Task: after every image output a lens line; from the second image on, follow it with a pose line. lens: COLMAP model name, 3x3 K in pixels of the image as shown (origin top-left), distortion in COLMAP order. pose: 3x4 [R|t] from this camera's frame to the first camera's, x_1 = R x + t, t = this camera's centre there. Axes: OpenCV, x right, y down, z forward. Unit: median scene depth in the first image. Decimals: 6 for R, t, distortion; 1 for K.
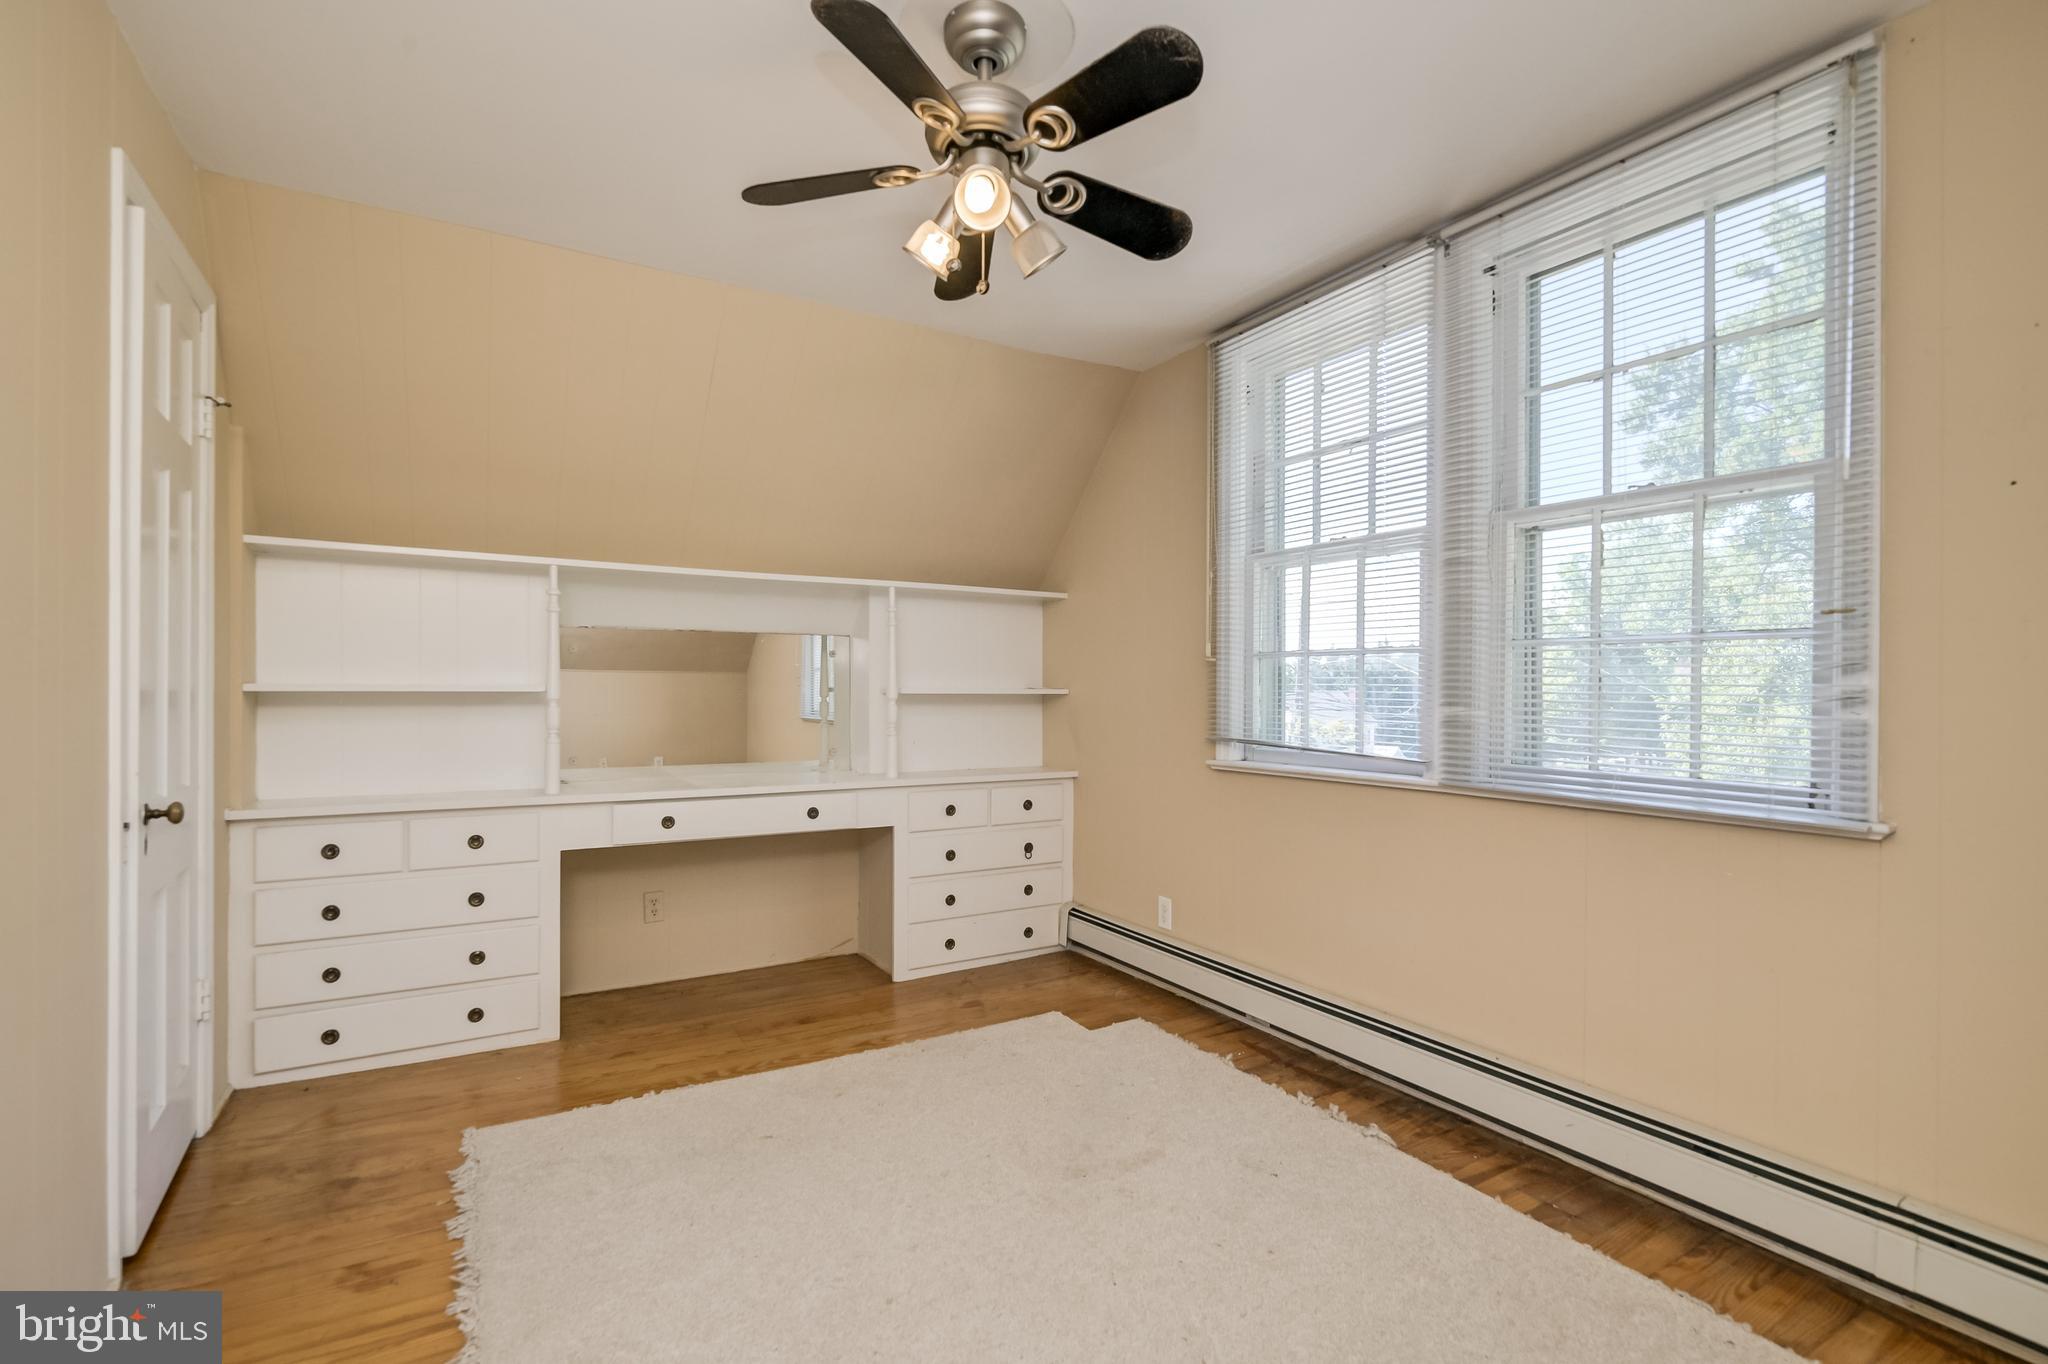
lens RADIAL K [[930.6, 0, 1020.7], [0, 930.6, 692.8], [0, 0, 1]] dist [-0.006741, -0.000265]
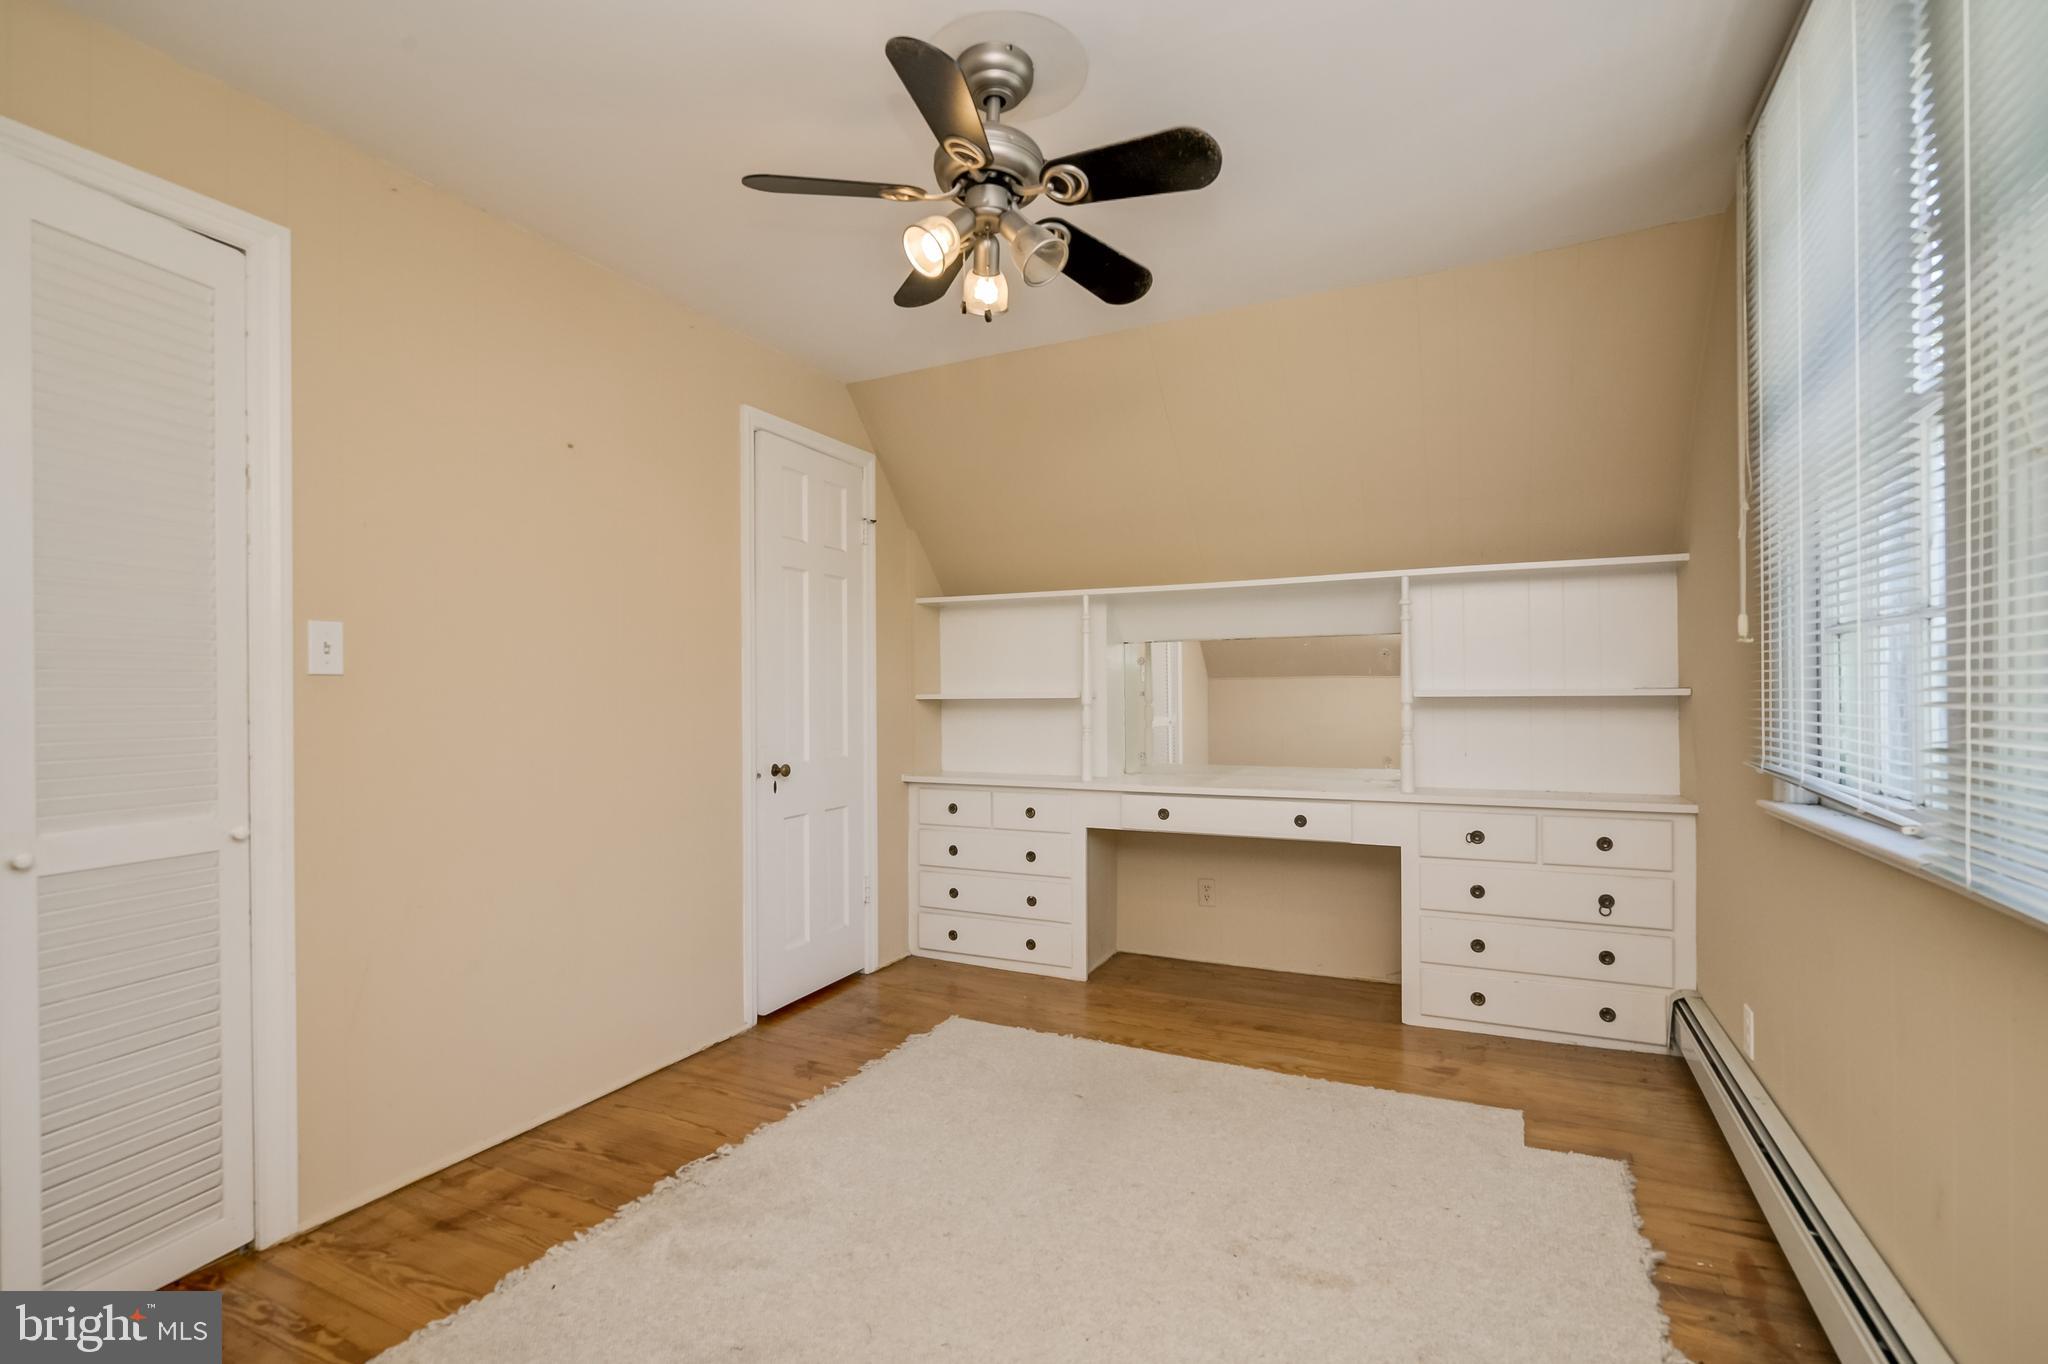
lens RADIAL K [[930.6, 0, 1020.7], [0, 930.6, 692.8], [0, 0, 1]] dist [-0.006741, -0.000265]
pose [[0.546208, -0.011064, -0.837576, 0.479973], [0.008700, 0.999934, -0.007535, 0.000470], [0.837604, -0.003171, 0.546268, 0.251754]]
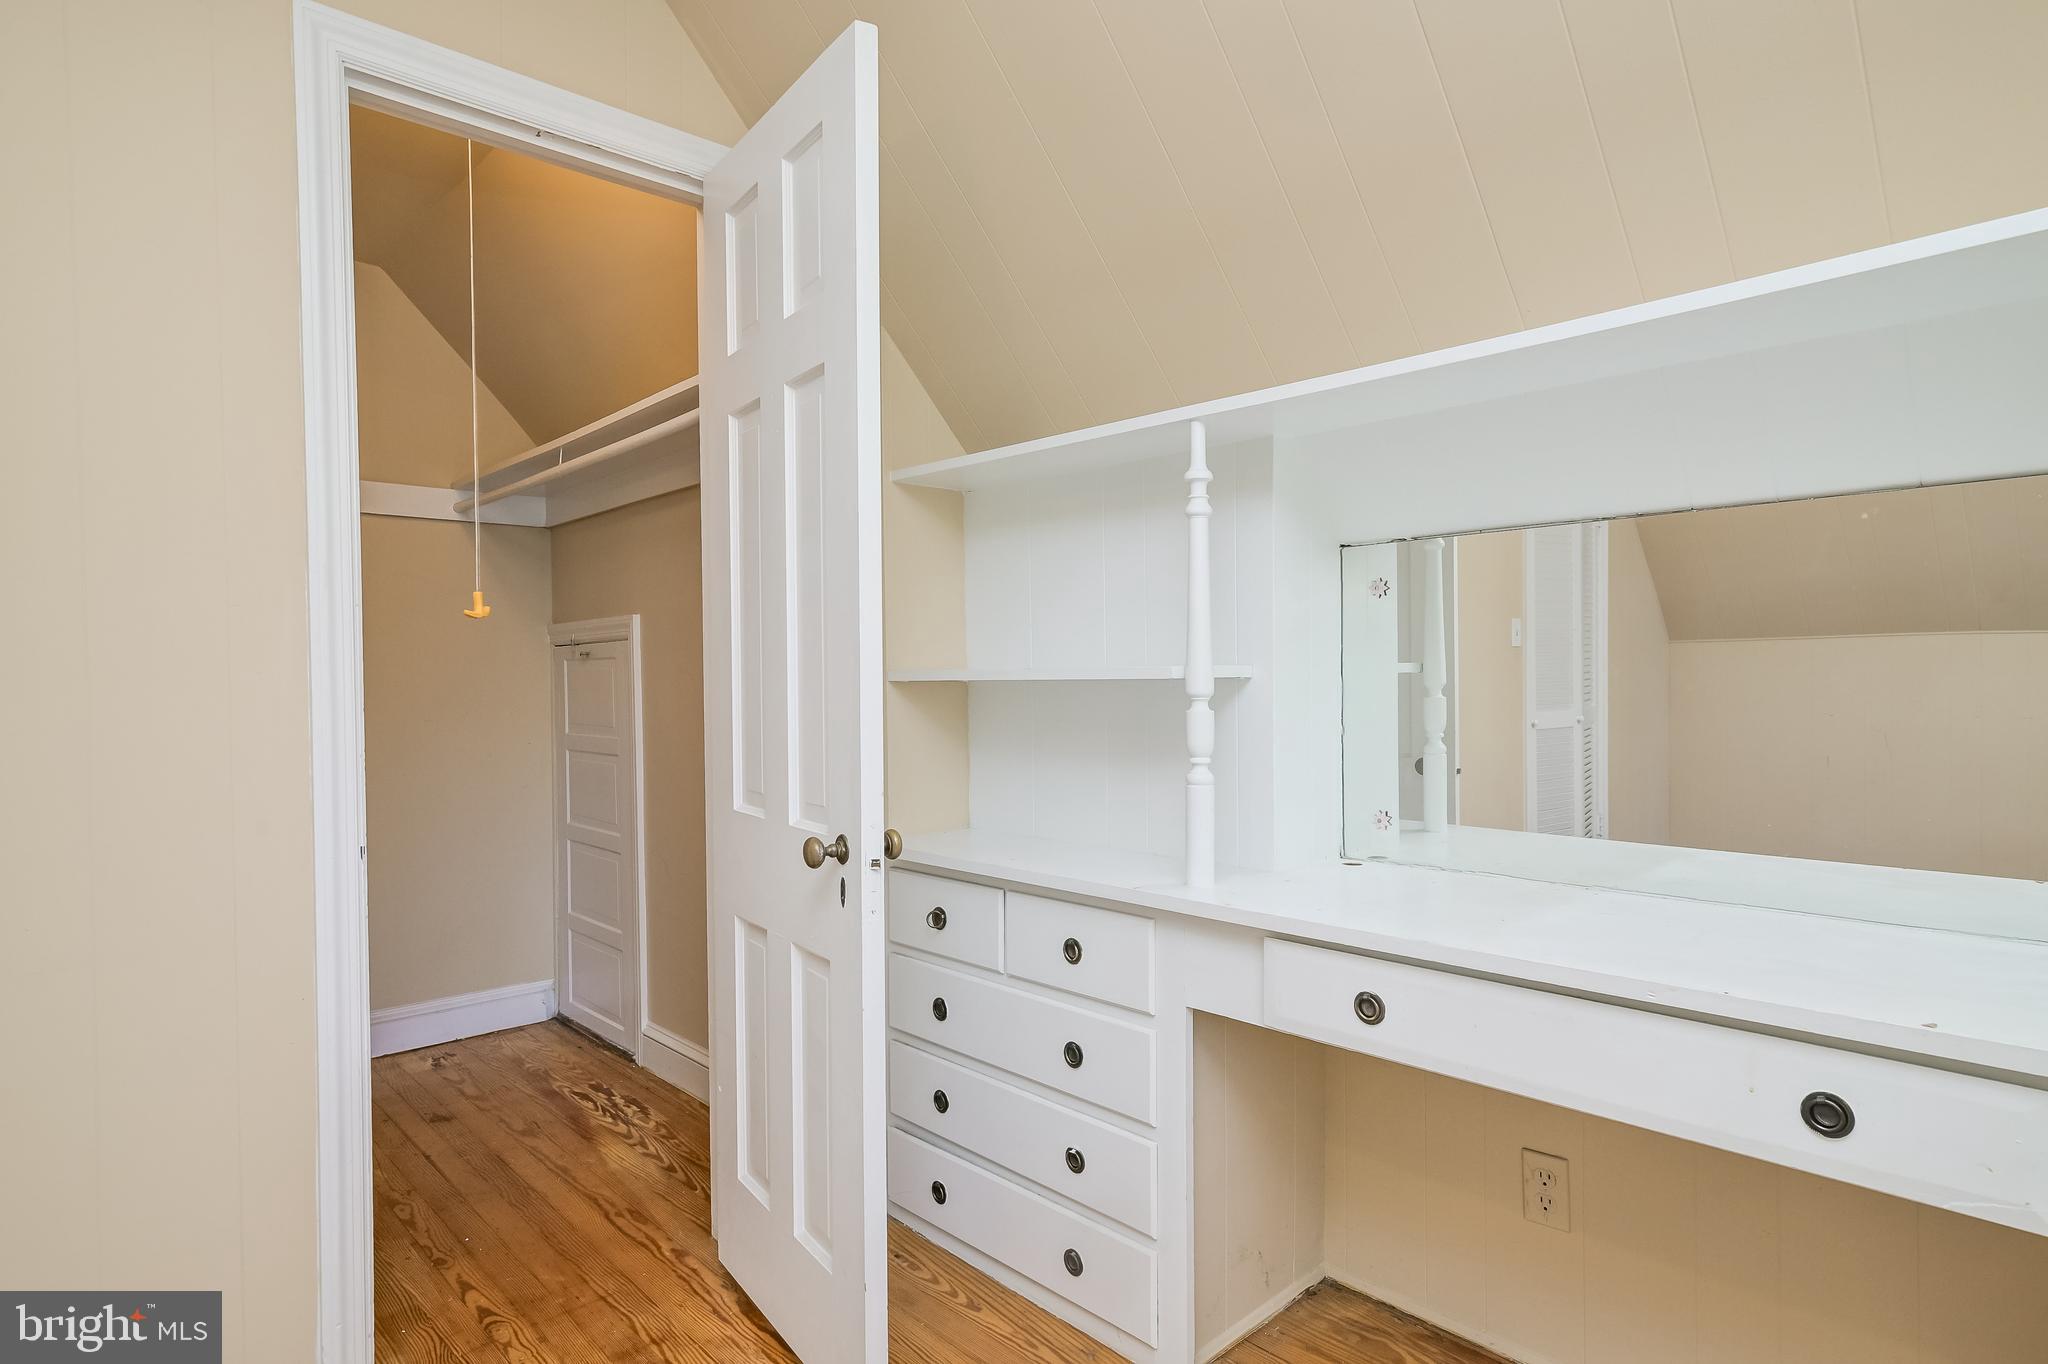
lens RADIAL K [[1113.4, 0, 1024.0], [0, 1113.4, 682.0], [0, 0, 1]] dist [-0.000679, -0.000001]
pose [[0.212391, 0.001979, -0.977183, 0.051896], [0.010198, 0.999939, 0.004242, -0.002885], [0.977132, -0.010866, 0.212358, 0.780657]]
